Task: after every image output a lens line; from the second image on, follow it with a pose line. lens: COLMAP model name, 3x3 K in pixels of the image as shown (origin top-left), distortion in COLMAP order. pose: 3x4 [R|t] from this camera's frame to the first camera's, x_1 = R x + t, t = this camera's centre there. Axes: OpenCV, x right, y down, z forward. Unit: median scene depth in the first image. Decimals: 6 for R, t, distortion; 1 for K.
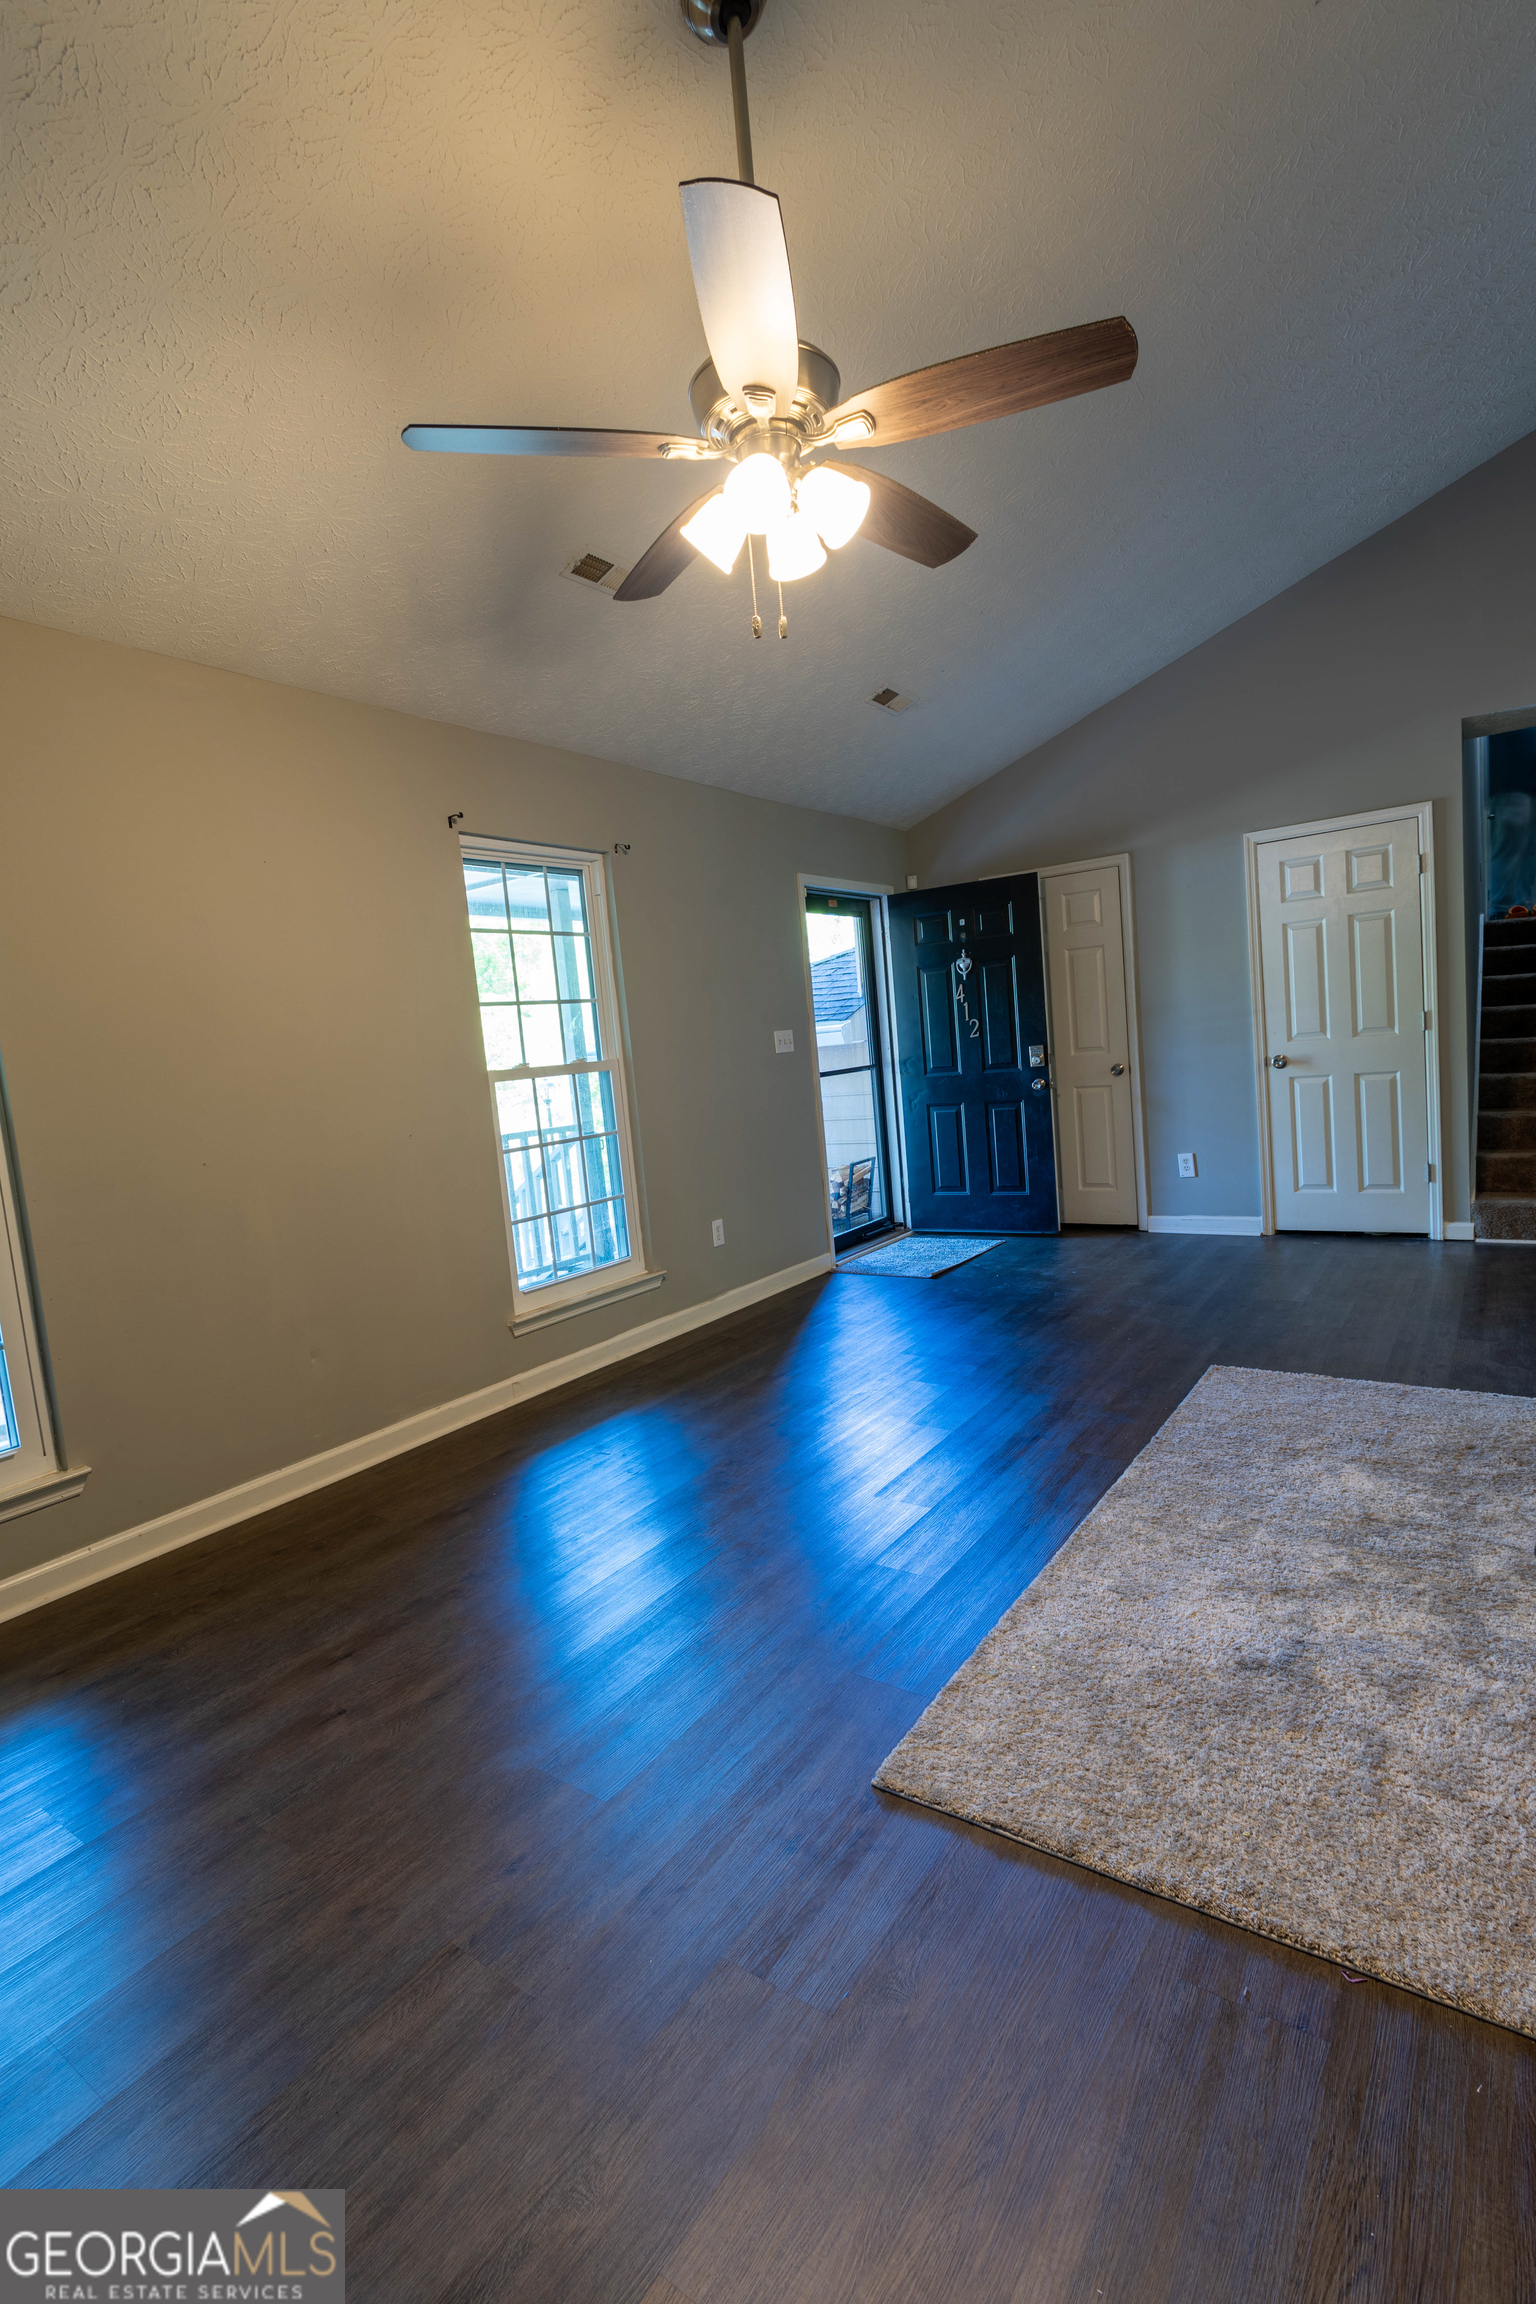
lens RADIAL K [[1099.2, 0, 783.4], [0, 1099.2, 1157.3], [0, 0, 1]] dist [-0.006867, 0.003360]
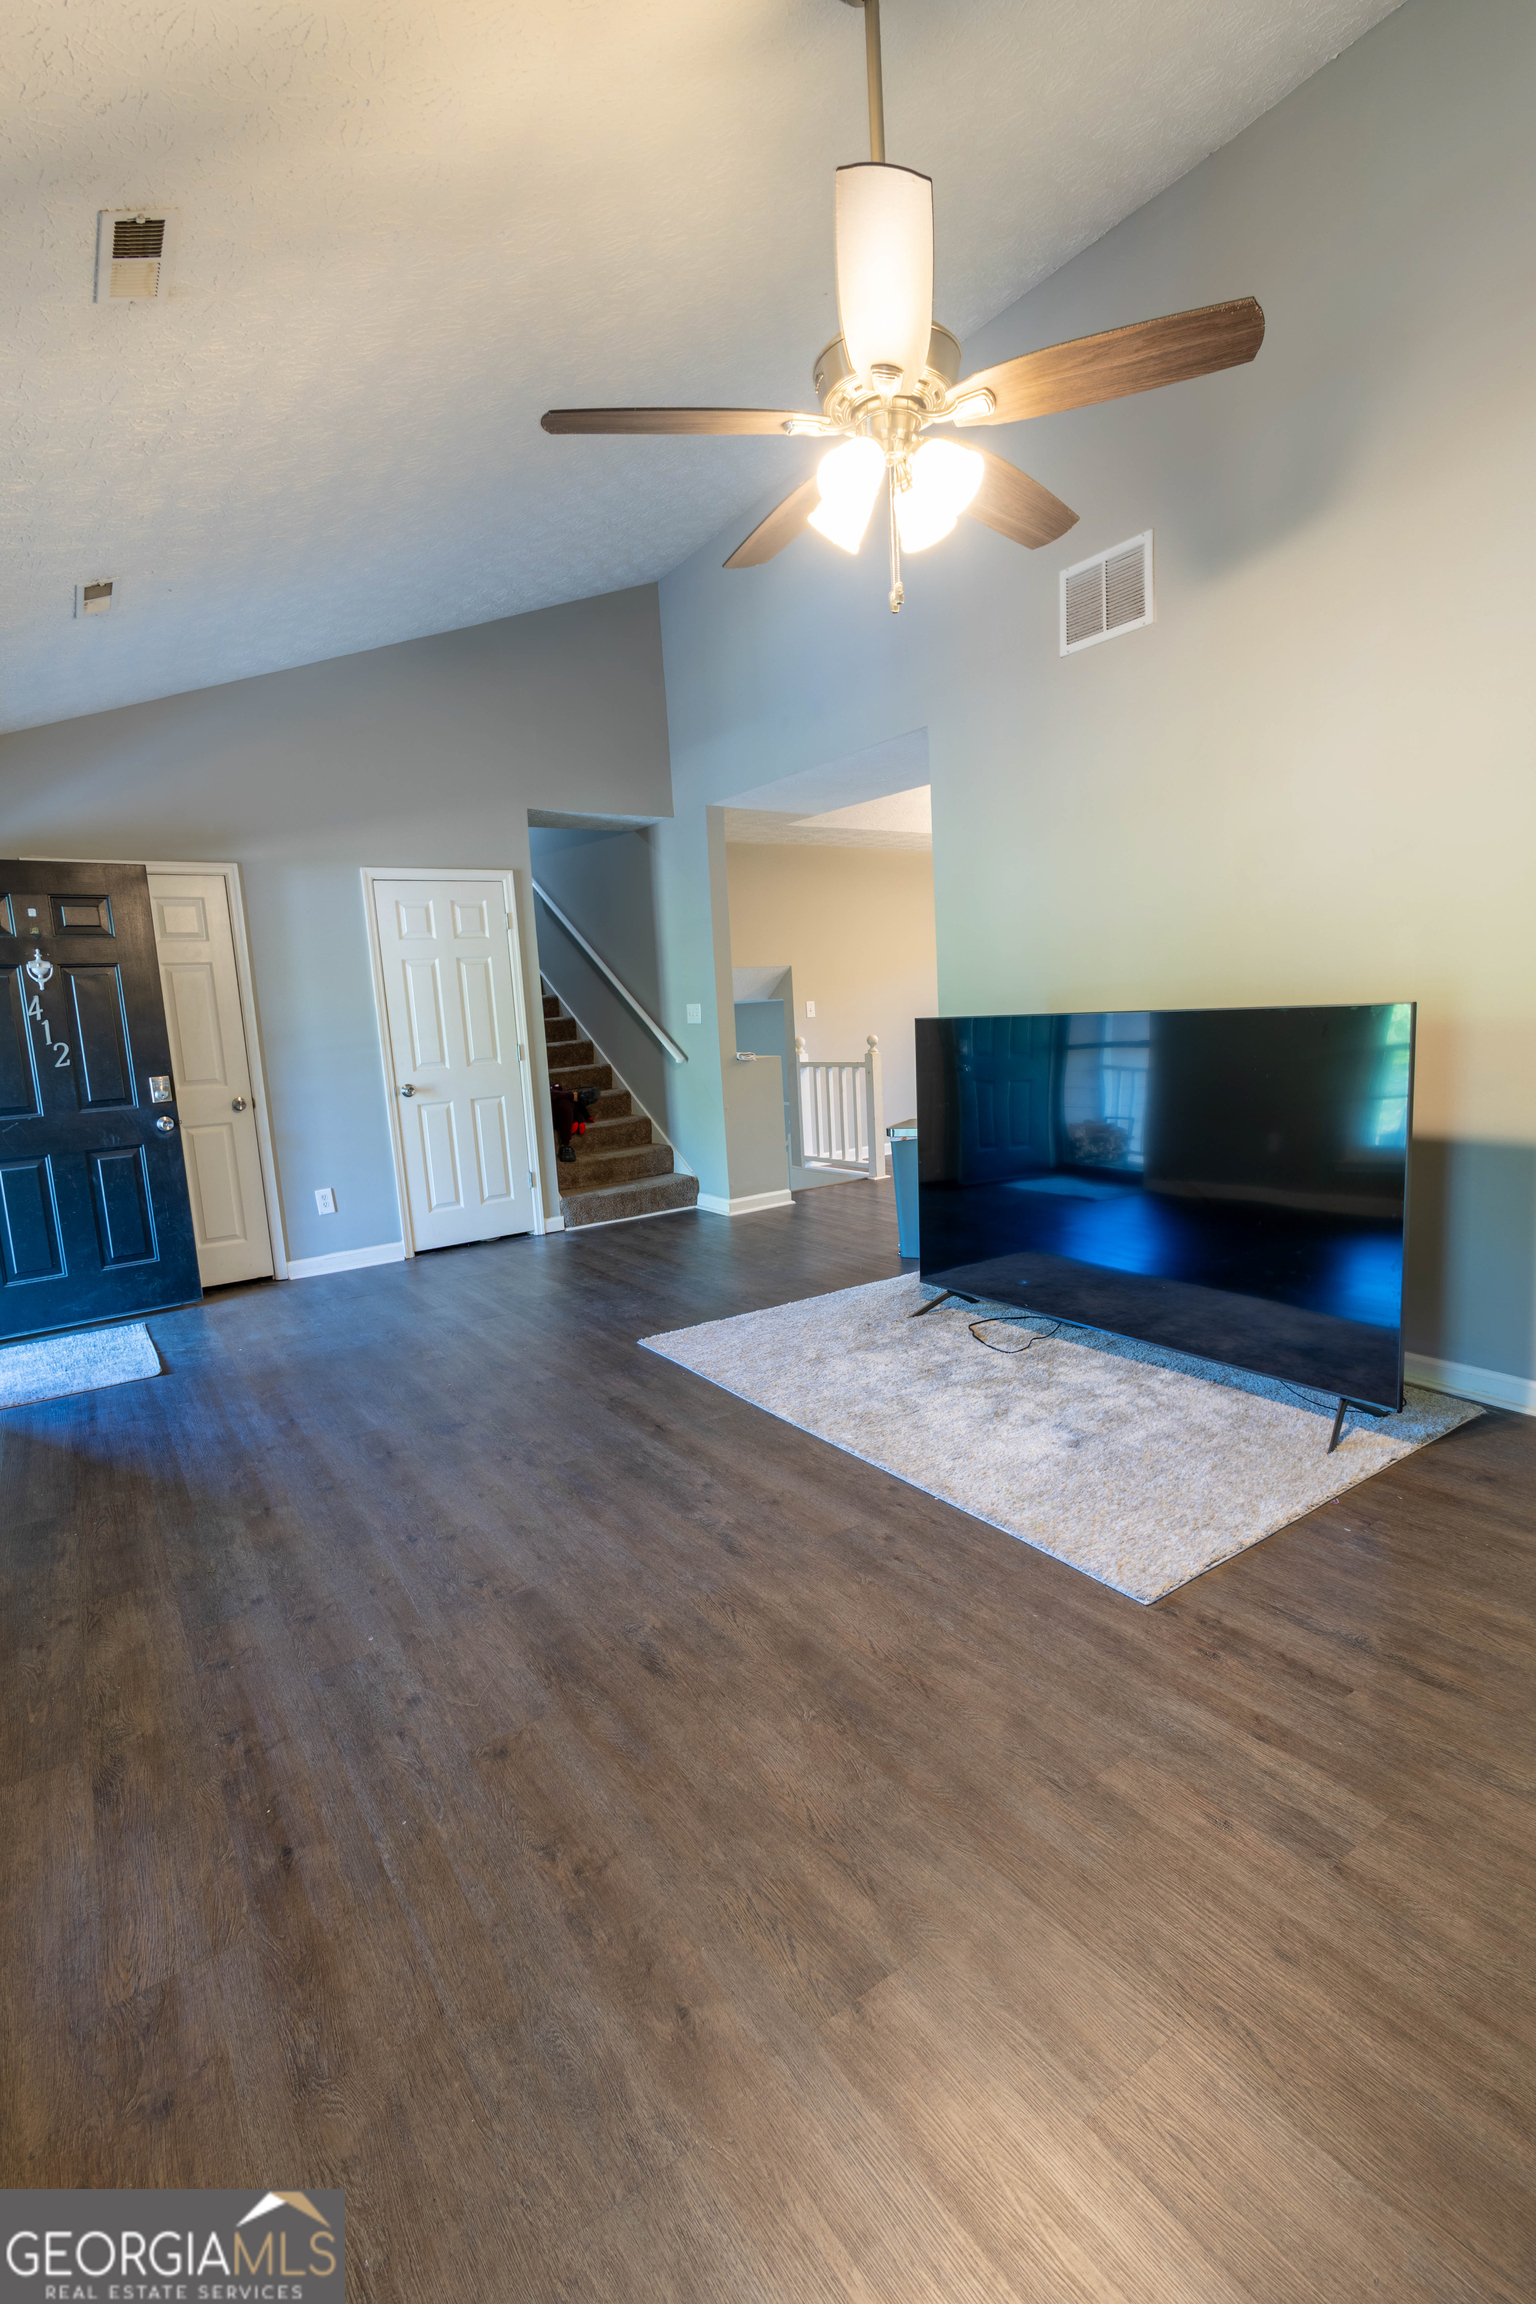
lens RADIAL K [[1099.2, 0, 753.3], [0, 1099.2, 1173.0], [0, 0, 1]] dist [-0.006867, 0.003360]
pose [[0.326932, -0.071570, 0.942334, -0.435948], [0.125641, 0.991569, 0.031720, -0.000983], [-0.936659, 0.108025, 0.333167, 0.349646]]
